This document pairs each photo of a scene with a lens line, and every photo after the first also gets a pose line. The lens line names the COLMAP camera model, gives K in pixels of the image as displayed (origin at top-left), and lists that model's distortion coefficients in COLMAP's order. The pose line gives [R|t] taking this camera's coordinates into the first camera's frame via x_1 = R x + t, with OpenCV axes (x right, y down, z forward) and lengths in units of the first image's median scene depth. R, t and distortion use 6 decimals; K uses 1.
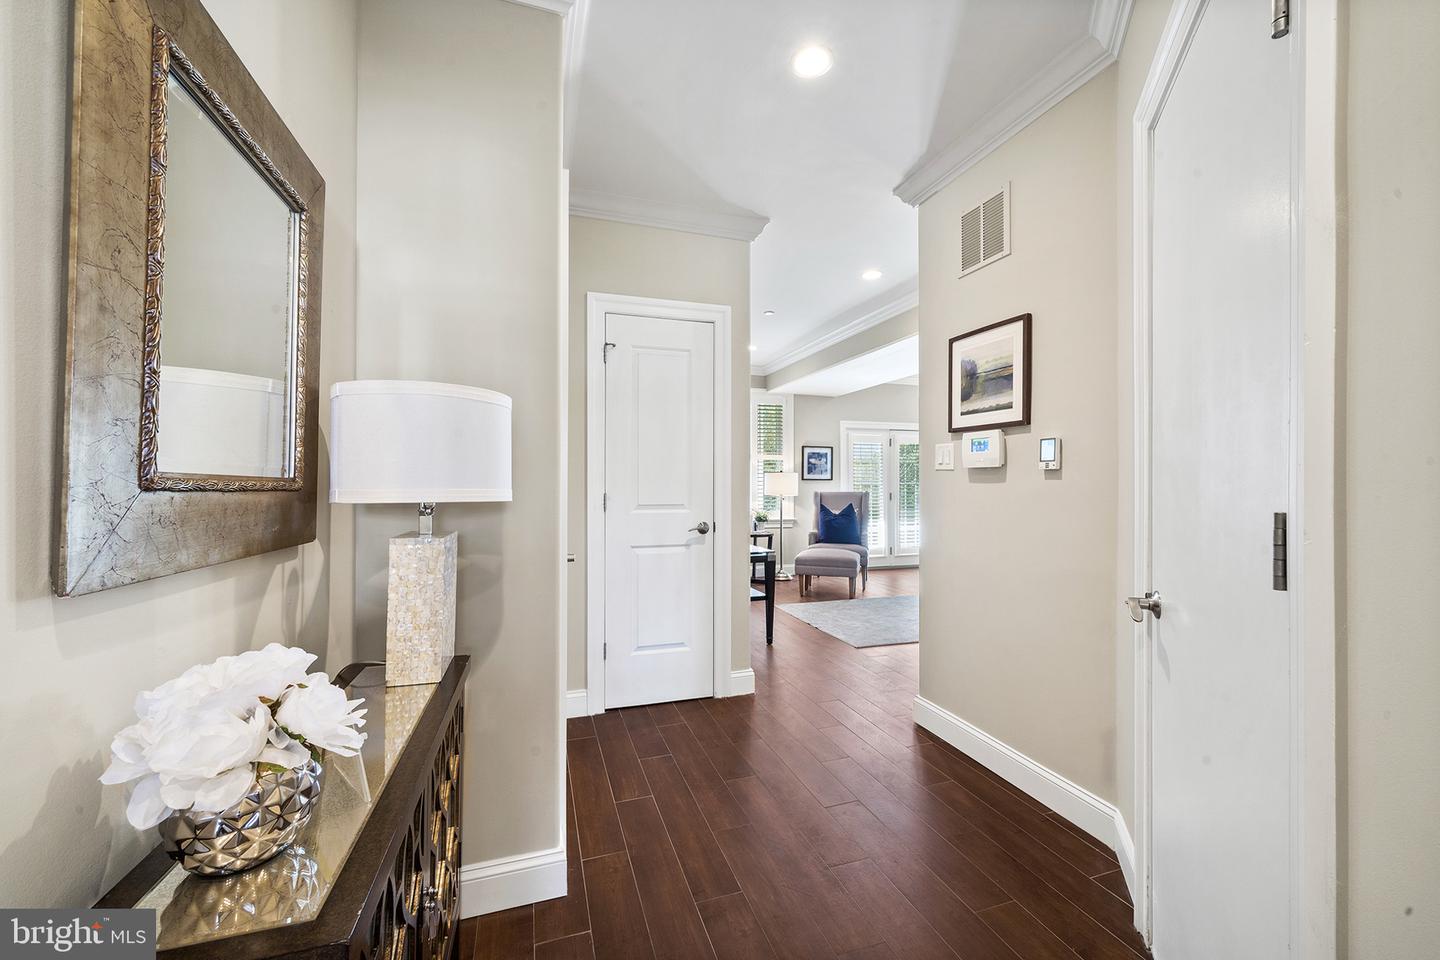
lens RADIAL K [[569.1, 0, 717.9], [0, 569.1, 480.1], [0, 0, 1]] dist [0.002088, 0.000040]
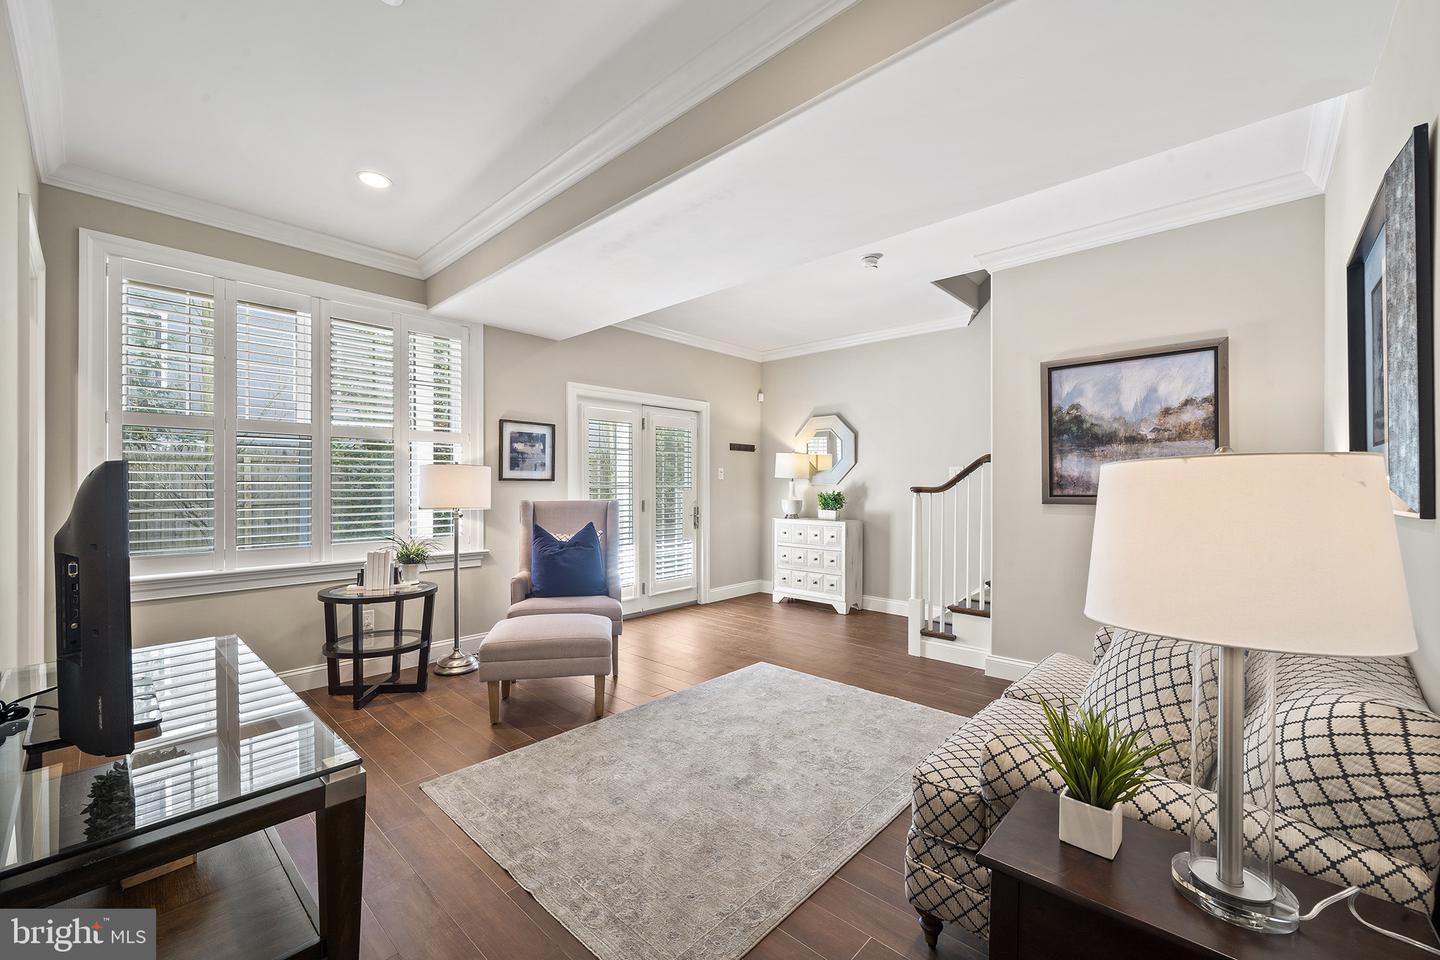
lens RADIAL K [[569.1, 0, 720.2], [0, 569.1, 486.5], [0, 0, 1]] dist [0.002088, 0.000040]
pose [[0.876414, -0.001679, 0.481555, 0.069097], [-0.001650, 0.999978, 0.006488, 0.001938], [-0.481555, -0.006480, 0.876392, 0.408365]]
